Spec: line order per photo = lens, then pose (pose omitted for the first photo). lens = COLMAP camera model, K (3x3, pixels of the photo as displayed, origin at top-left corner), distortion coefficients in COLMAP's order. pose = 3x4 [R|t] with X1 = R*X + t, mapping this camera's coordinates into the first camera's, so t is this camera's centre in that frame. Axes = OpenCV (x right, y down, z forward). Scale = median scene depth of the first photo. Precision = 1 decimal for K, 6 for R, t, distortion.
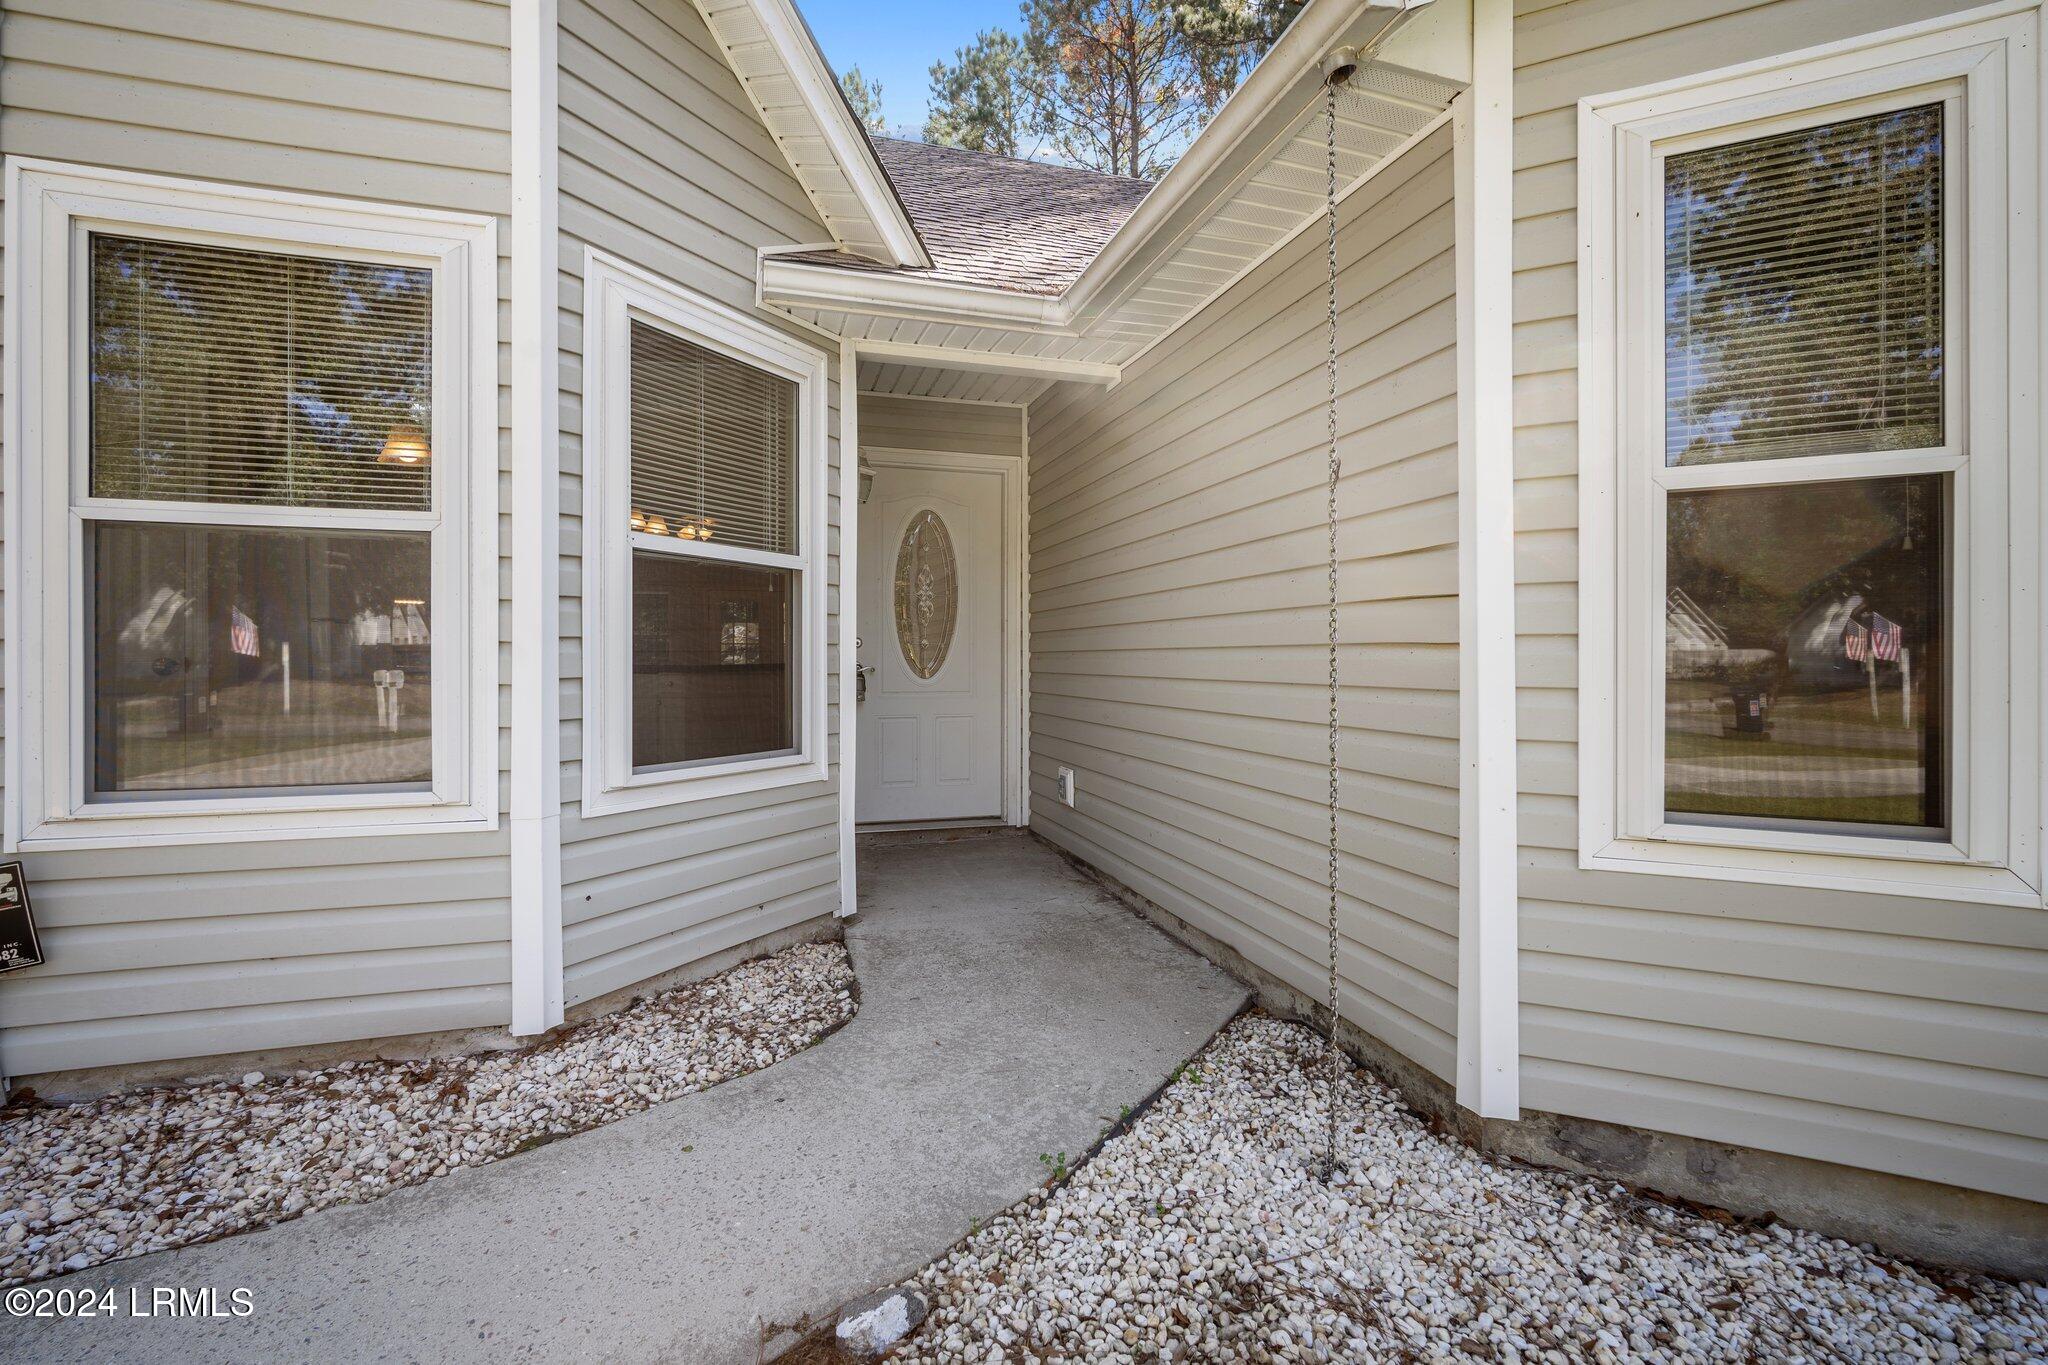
lens RADIAL K [[917.5, 0, 1018.9], [0, 917.5, 659.7], [0, 0, 1]] dist [-0.000533, 0.000908]
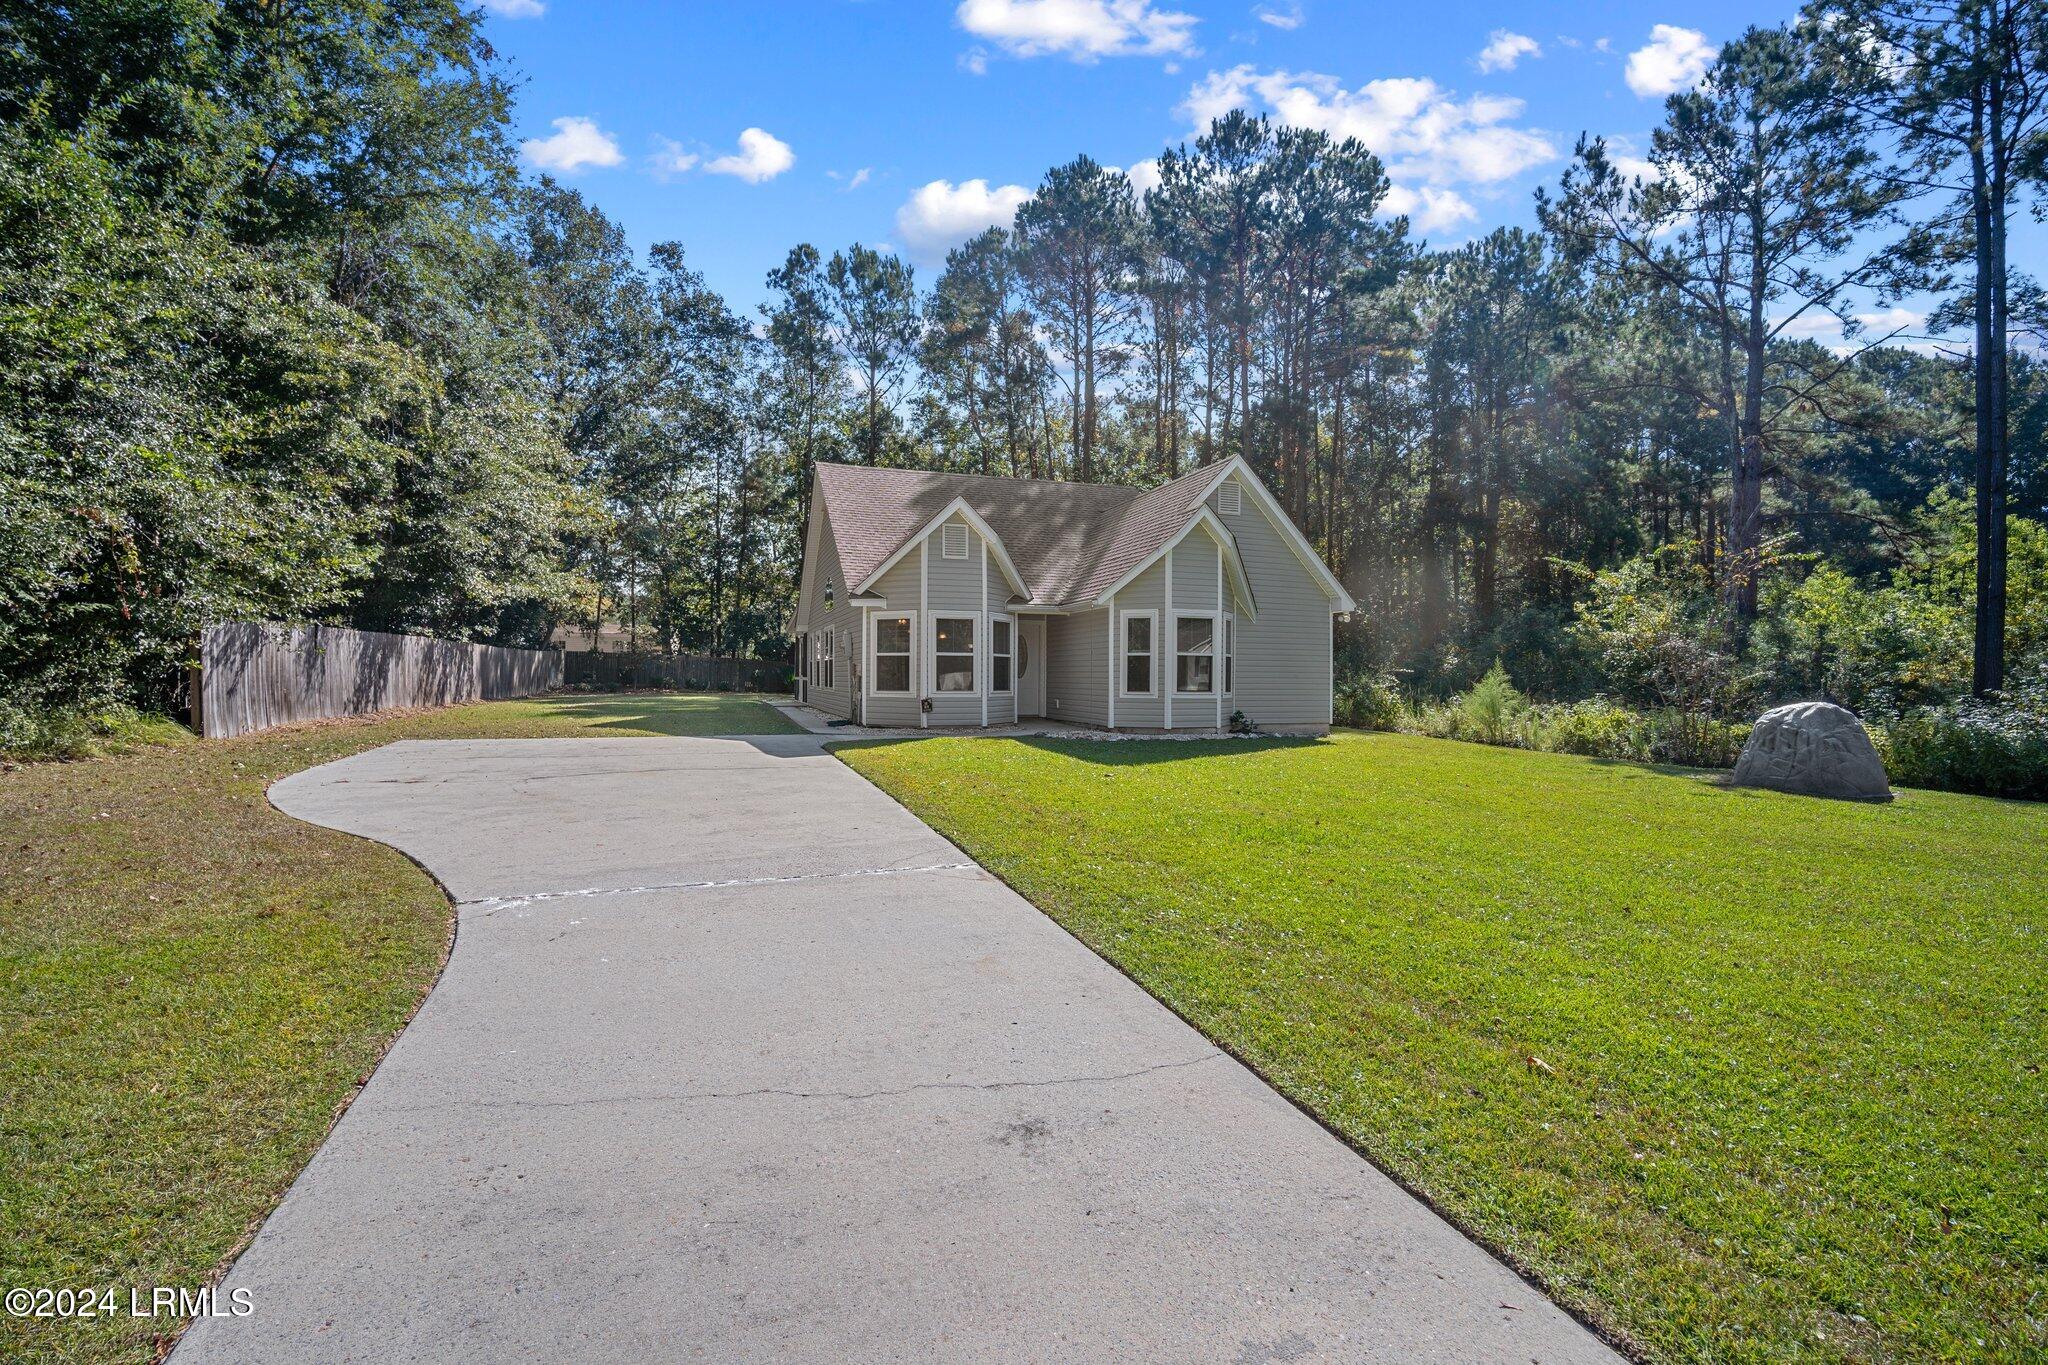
lens RADIAL K [[917.5, 0, 1018.9], [0, 917.5, 659.7], [0, 0, 1]] dist [-0.000533, 0.000908]
pose [[0.999250, 0.000320, 0.038731, -0.452170], [-0.000051, 0.999976, -0.006936, -0.047679], [-0.038732, 0.006929, 0.999226, -5.023294]]
